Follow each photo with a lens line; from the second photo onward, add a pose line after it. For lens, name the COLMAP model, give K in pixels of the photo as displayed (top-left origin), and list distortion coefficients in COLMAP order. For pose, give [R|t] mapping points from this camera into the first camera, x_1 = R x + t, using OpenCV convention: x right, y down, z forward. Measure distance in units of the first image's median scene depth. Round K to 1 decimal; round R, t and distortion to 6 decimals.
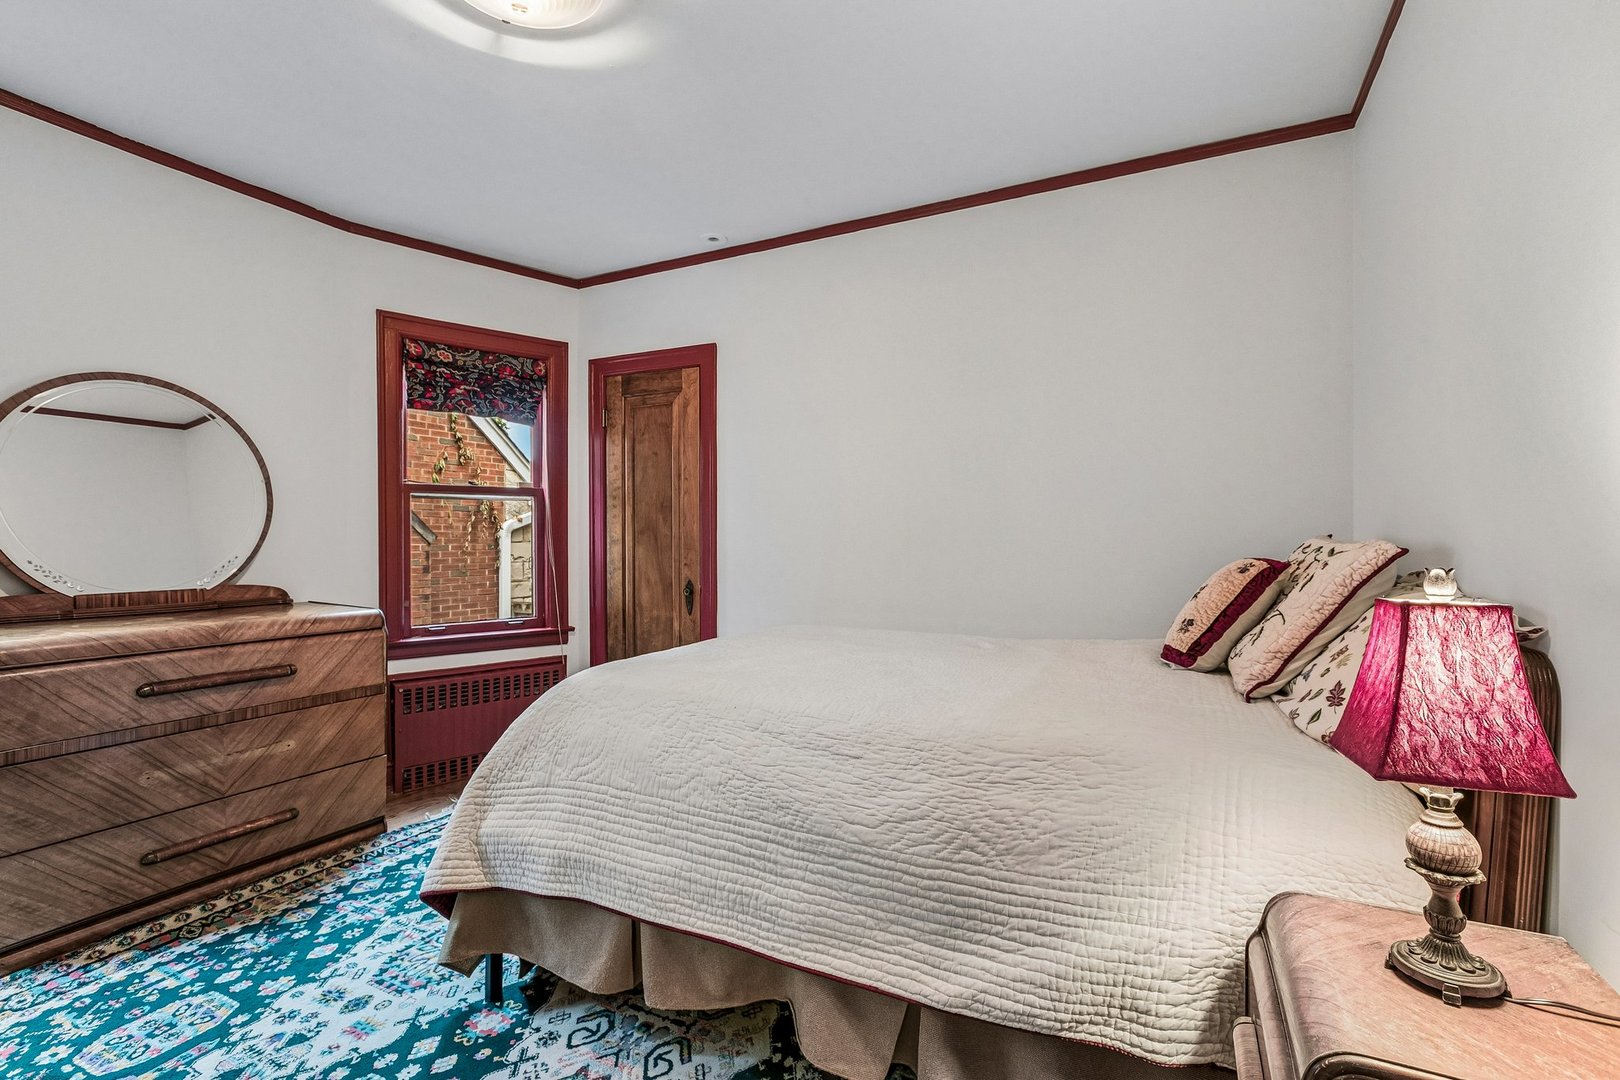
lens RADIAL K [[724.2, 0, 810.0], [0, 724.2, 540.0], [0, 0, 1]] dist [0.001780, -0.000144]
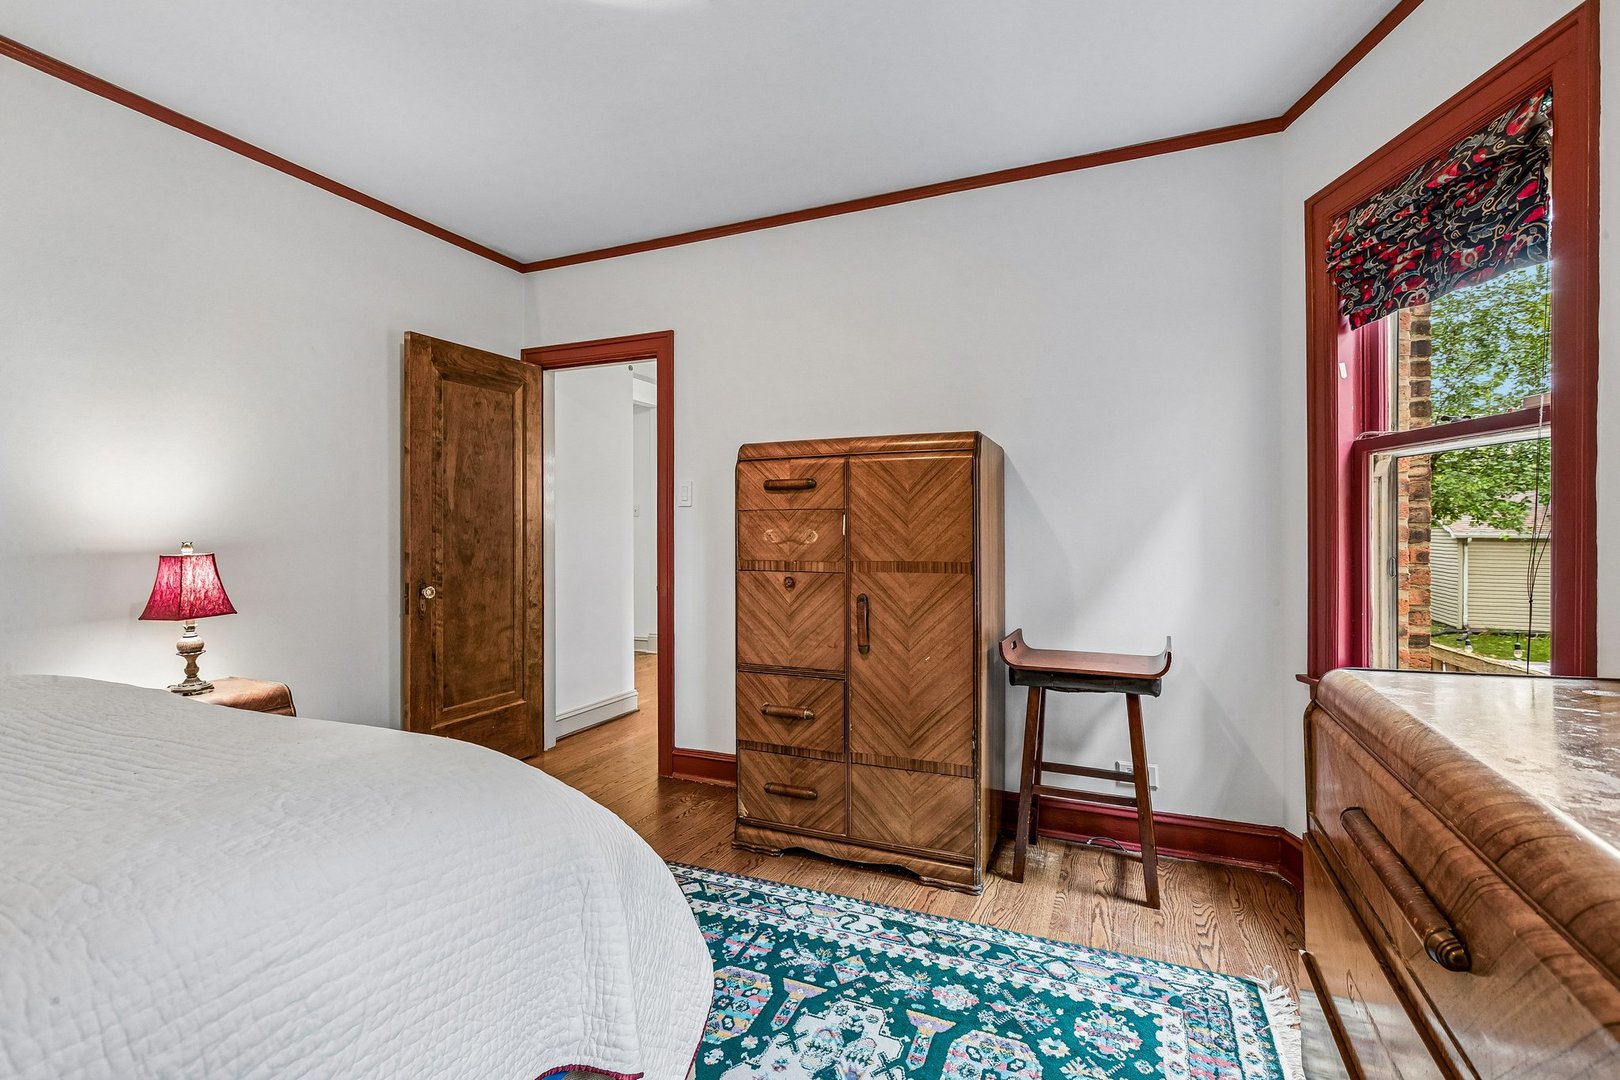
lens RADIAL K [[724.2, 0, 810.0], [0, 724.2, 540.0], [0, 0, 1]] dist [0.001780, -0.000144]
pose [[-0.998518, -0.005661, -0.054132, -0.660240], [-0.006095, 0.999951, 0.007862, 0.011334], [0.054085, 0.008180, -0.998503, 1.986694]]
